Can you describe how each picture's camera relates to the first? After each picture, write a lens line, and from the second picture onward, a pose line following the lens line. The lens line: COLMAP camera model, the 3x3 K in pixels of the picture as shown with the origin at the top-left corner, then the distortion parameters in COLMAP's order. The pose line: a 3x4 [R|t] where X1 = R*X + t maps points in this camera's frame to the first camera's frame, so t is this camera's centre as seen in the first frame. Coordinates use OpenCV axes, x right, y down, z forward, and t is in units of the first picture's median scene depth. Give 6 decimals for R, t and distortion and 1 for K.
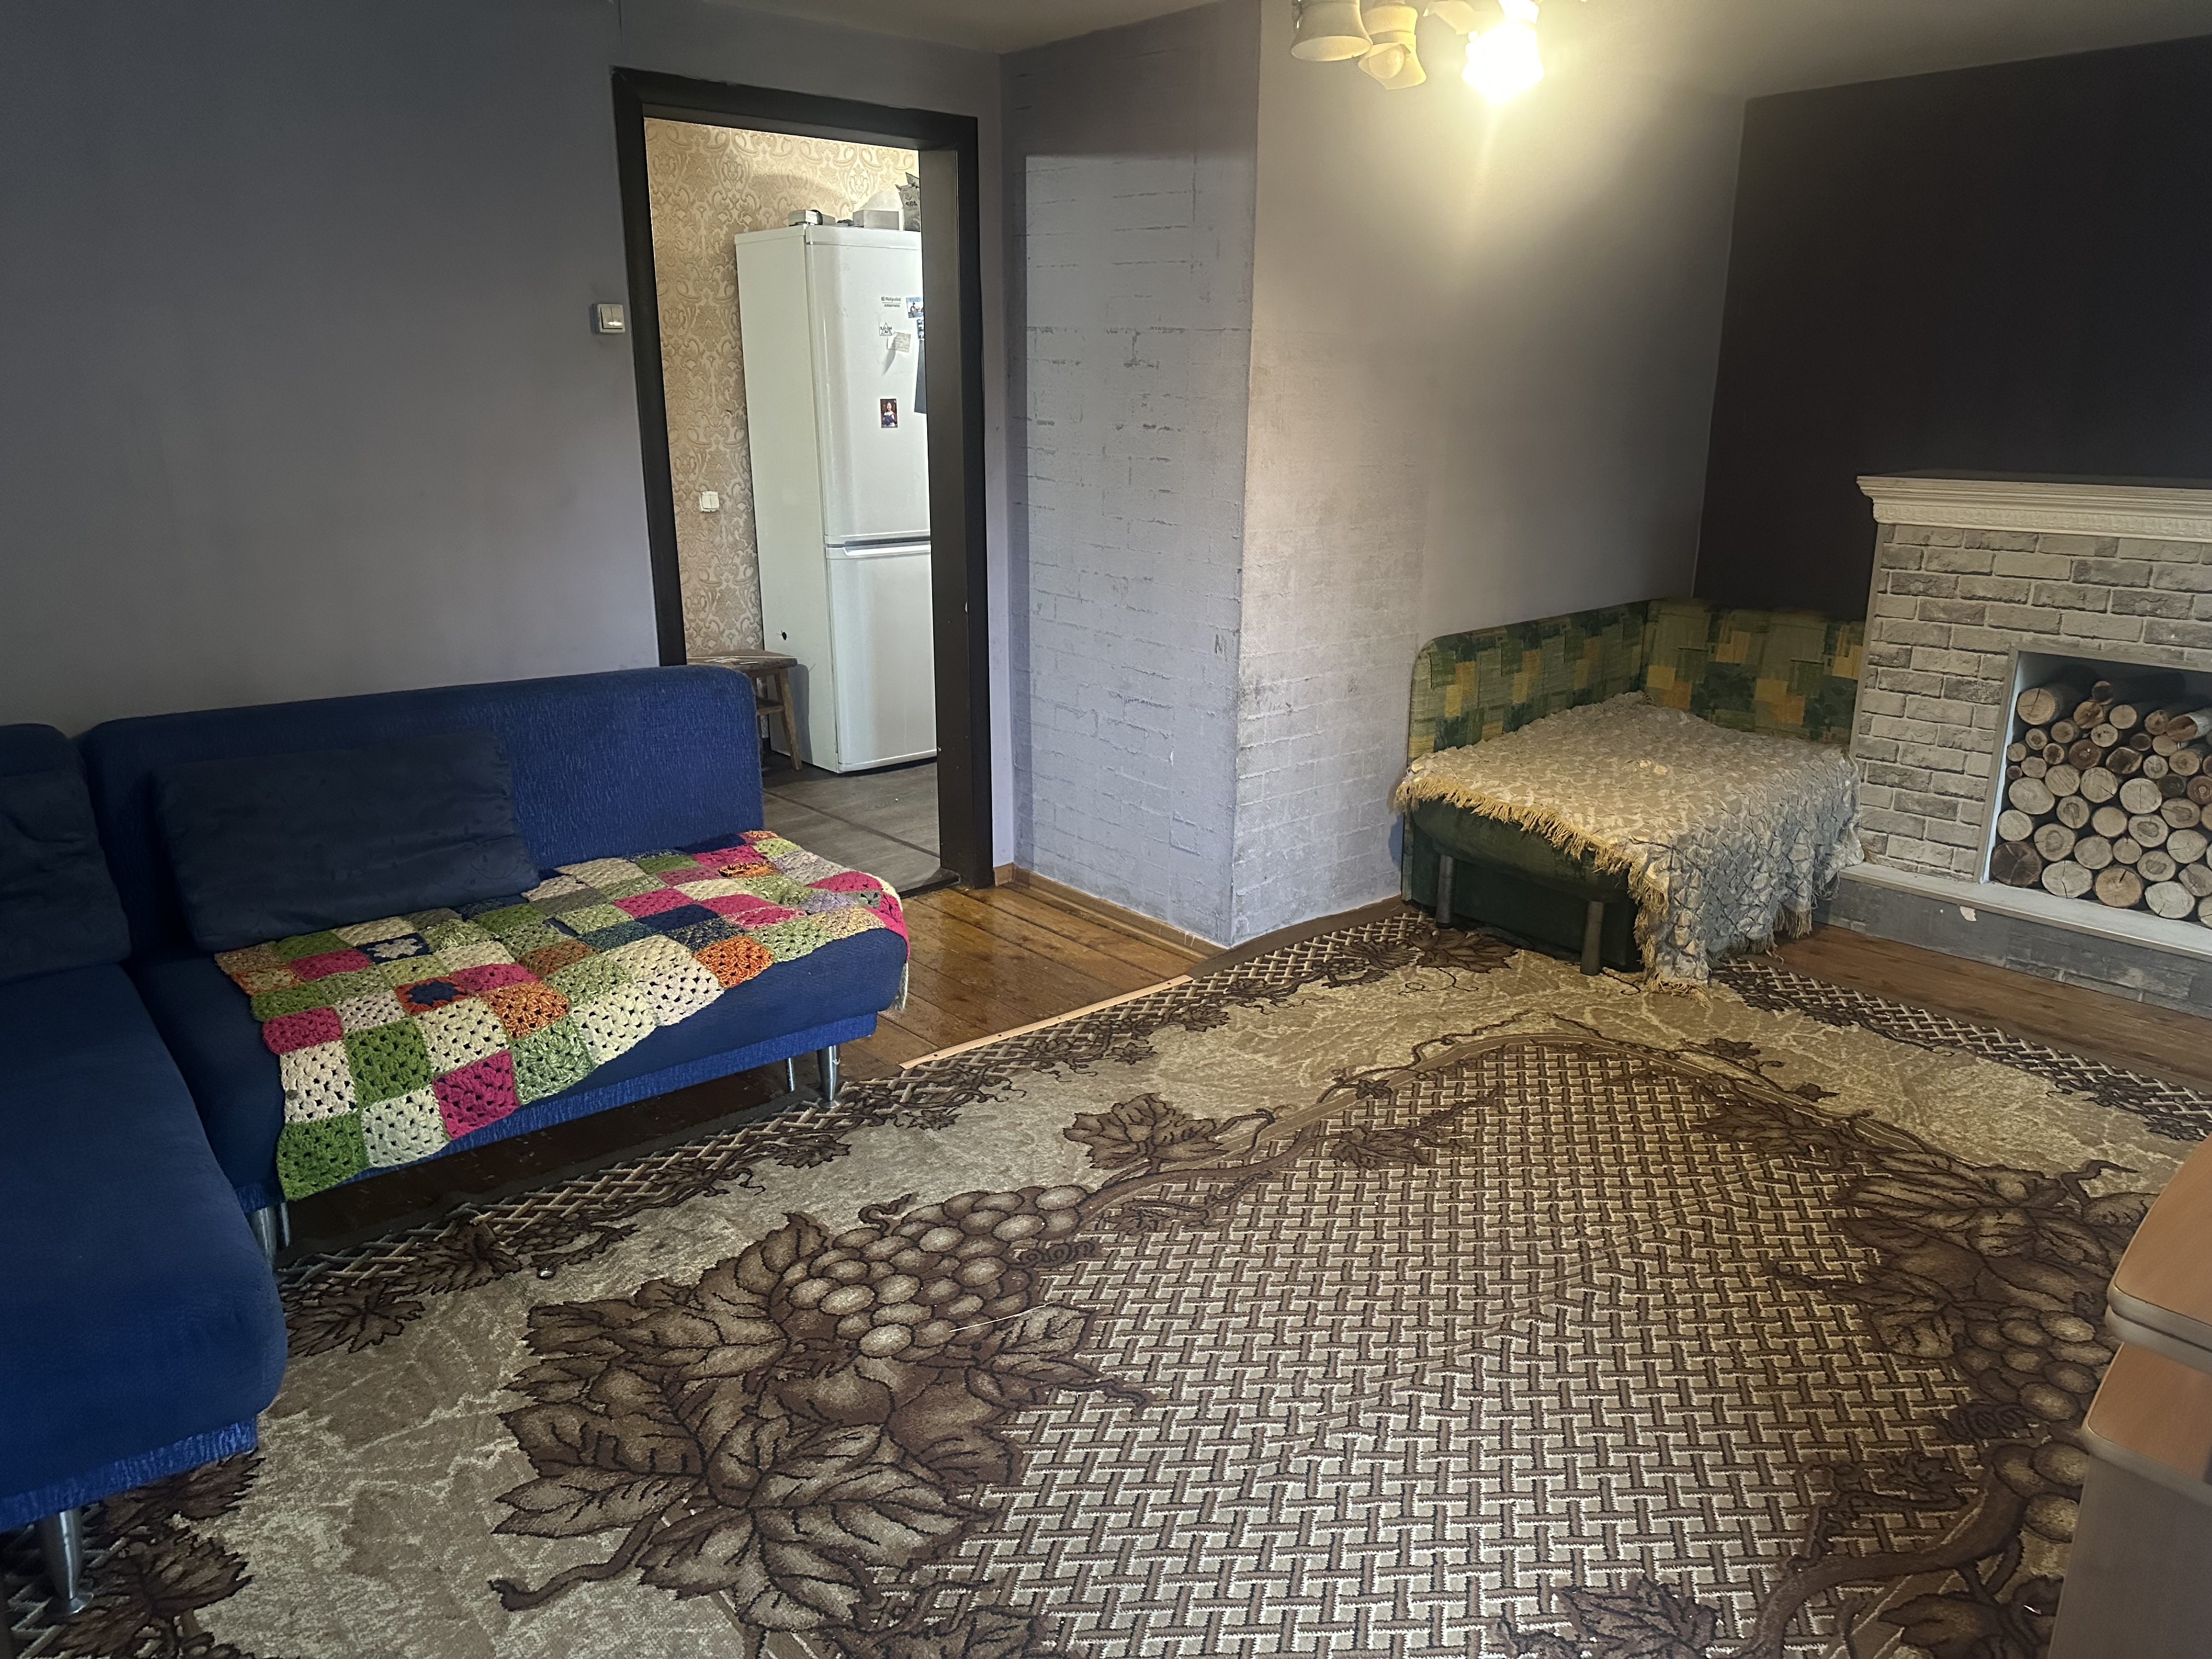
lens RADIAL K [[1540.5, 0, 1108.5], [0, 1540.5, 822.2], [0, 0, 1]] dist [0.061205, -0.077894]
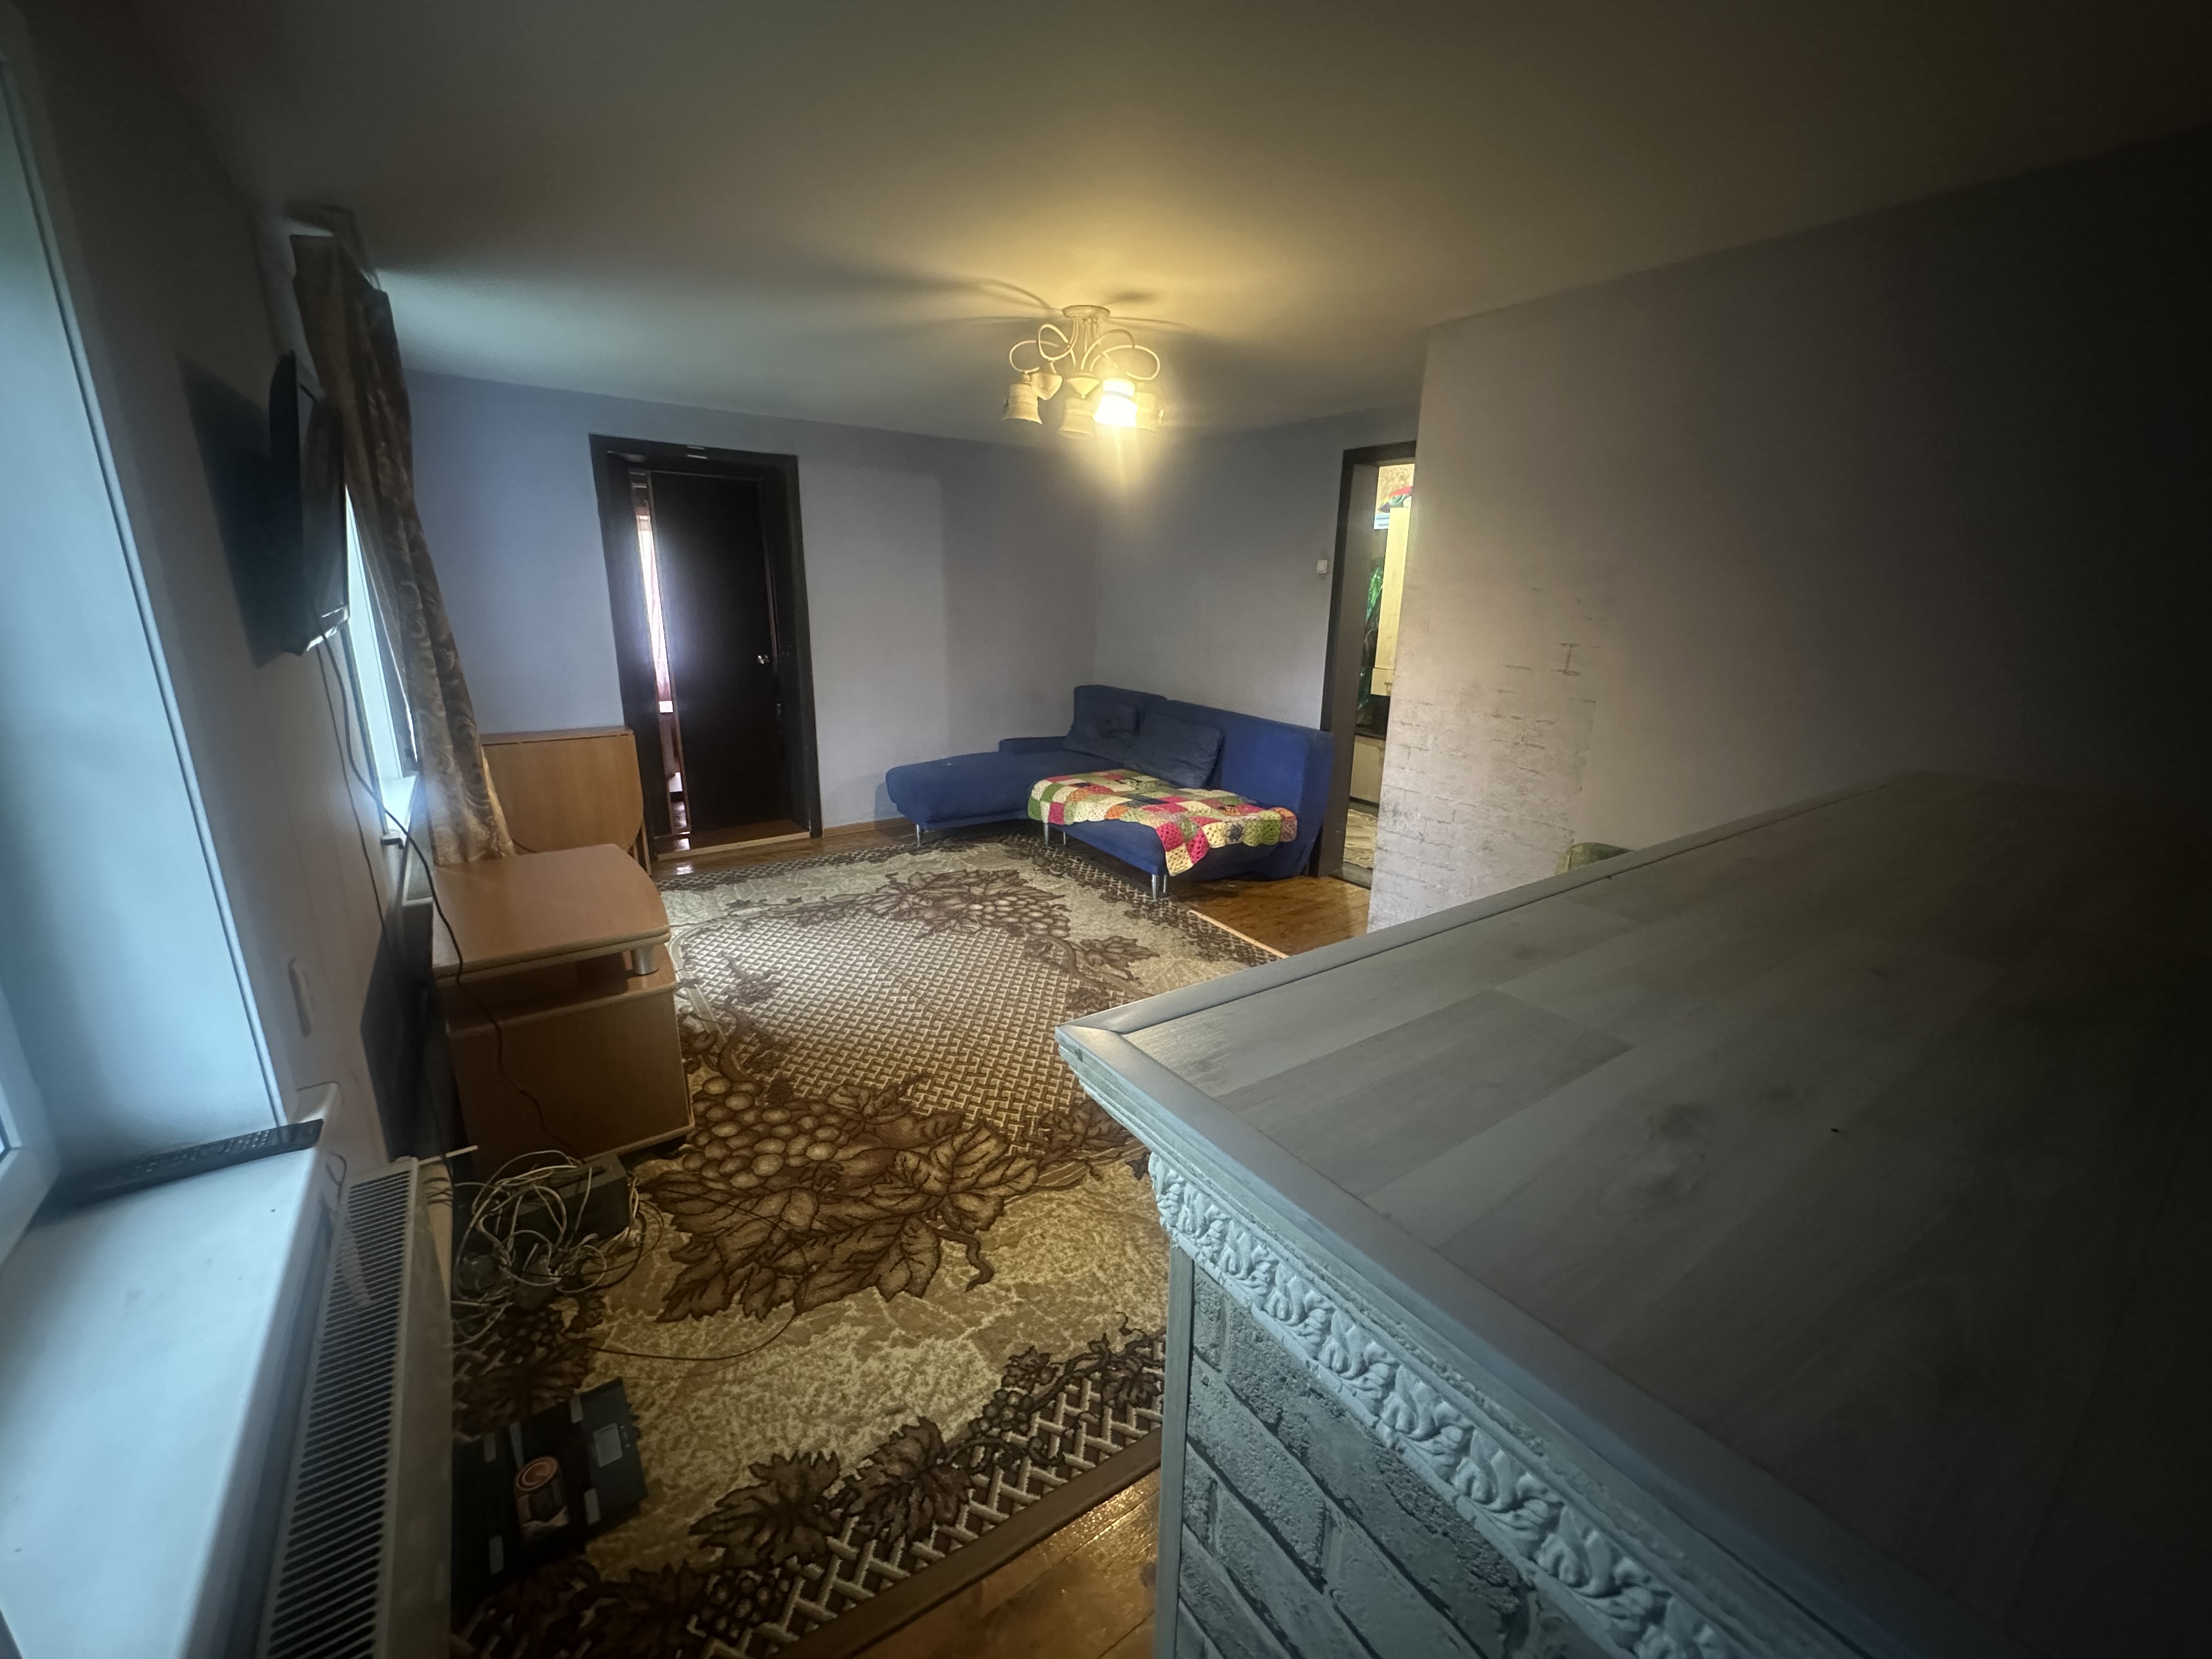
lens RADIAL K [[877.9, 0, 1097.1], [0, 877.9, 816.8], [0, 0, 1]] dist [-0.004926, 0.000856]
pose [[-0.097914, 0.248017, -0.963795, 1.104940], [-0.291330, 0.918880, 0.266056, -0.266480], [0.951598, 0.306833, -0.017716, 0.937922]]
